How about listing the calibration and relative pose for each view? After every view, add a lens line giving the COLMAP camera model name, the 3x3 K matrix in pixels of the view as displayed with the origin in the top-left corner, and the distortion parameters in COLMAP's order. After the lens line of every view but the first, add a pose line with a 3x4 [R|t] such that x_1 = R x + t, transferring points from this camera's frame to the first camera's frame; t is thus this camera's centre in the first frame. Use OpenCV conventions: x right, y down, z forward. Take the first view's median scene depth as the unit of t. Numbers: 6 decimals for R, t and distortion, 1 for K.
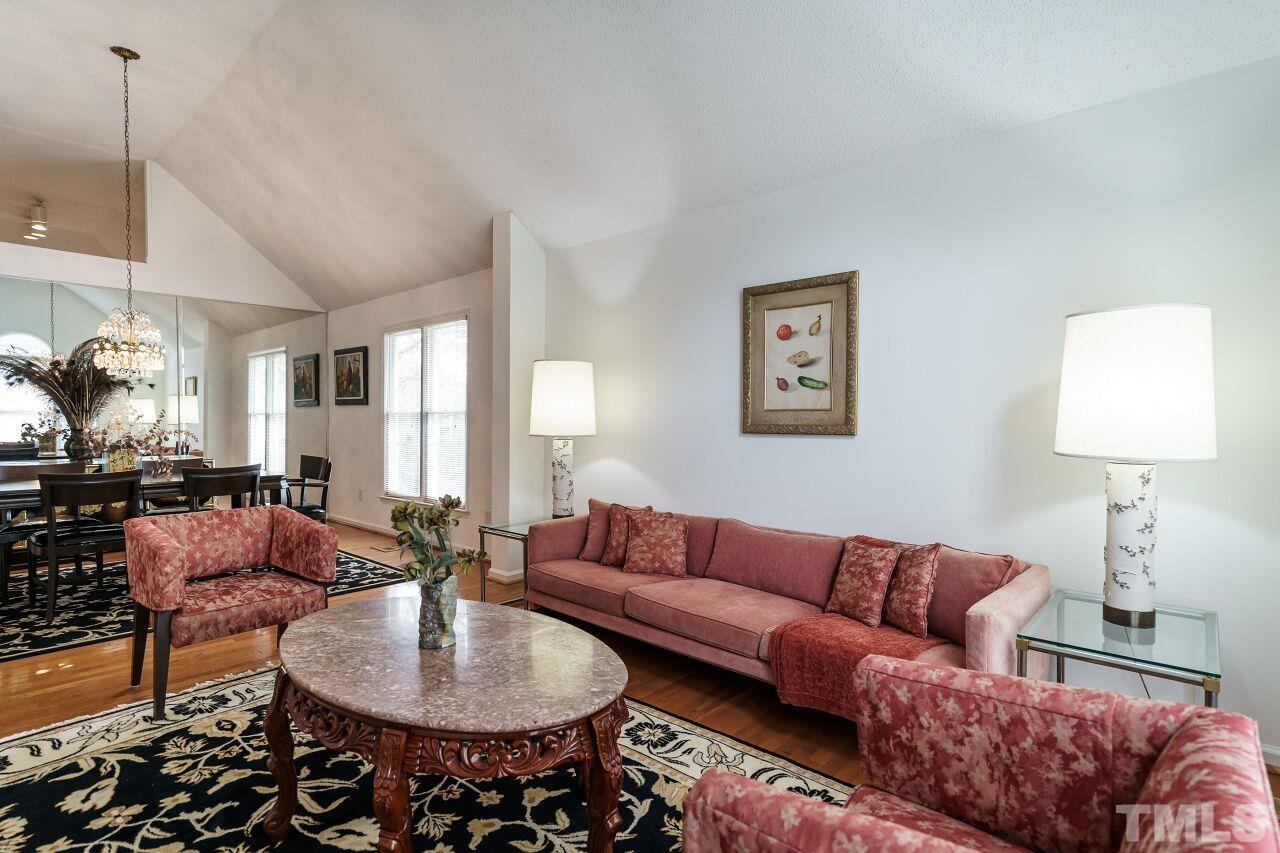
lens RADIAL K [[628.9, 0, 631.8], [0, 628.9, 433.4], [0, 0, 1]] dist [0.000544, 0.003369]
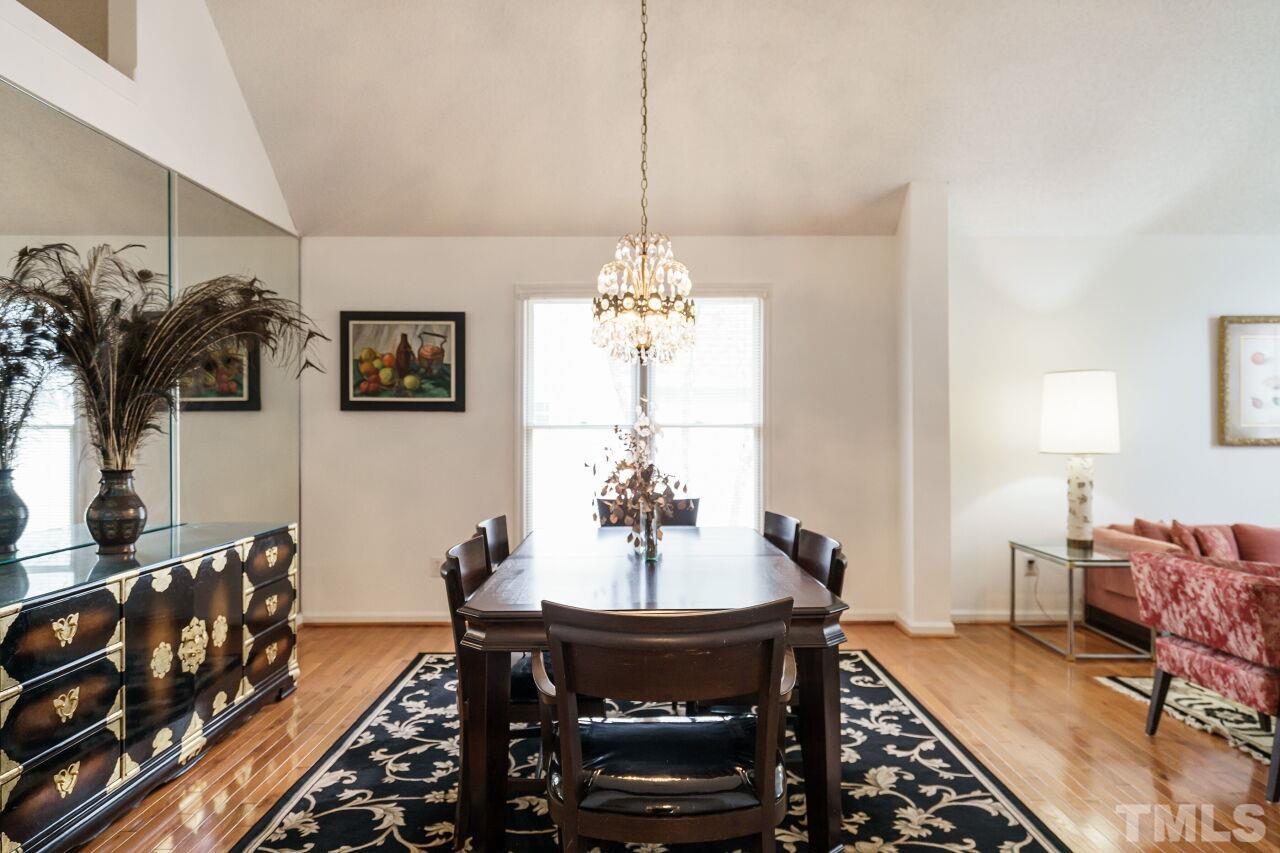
lens RADIAL K [[826.2, 0, 631.8], [0, 826.2, 438.0], [0, 0, 1]] dist [-0.005885, -0.006140]
pose [[0.744708, -0.012296, 0.667277, -1.052826], [0.019738, 0.999799, -0.003606, -0.019436], [-0.667098, 0.015856, 0.744801, 0.411521]]
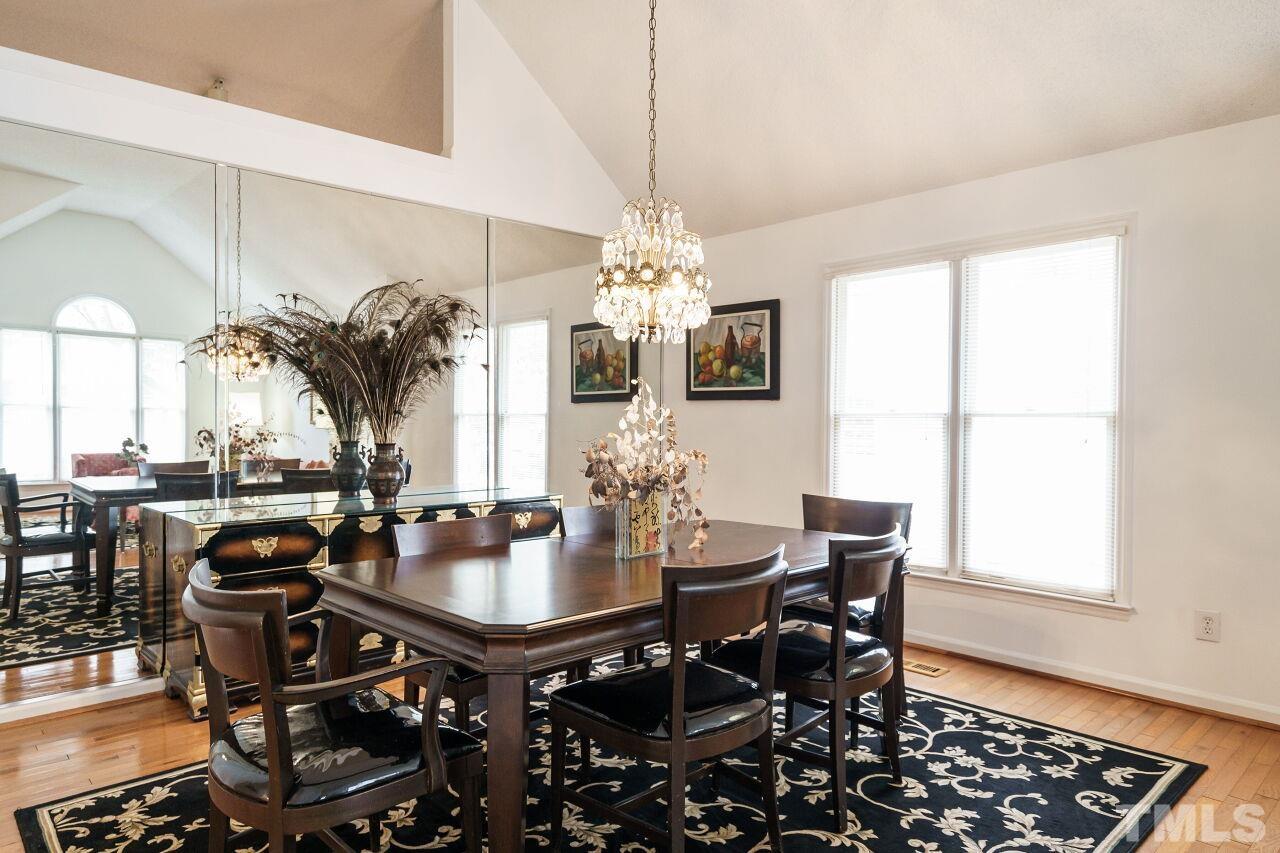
lens RADIAL K [[787.6, 0, 639.3], [0, 787.6, 423.7], [0, 0, 1]] dist [-0.015387, 0.001613]
pose [[0.995810, 0.002037, -0.091420, -0.619030], [-0.003684, 0.999834, -0.017855, -0.012862], [0.091369, 0.018117, 0.995652, 0.338611]]
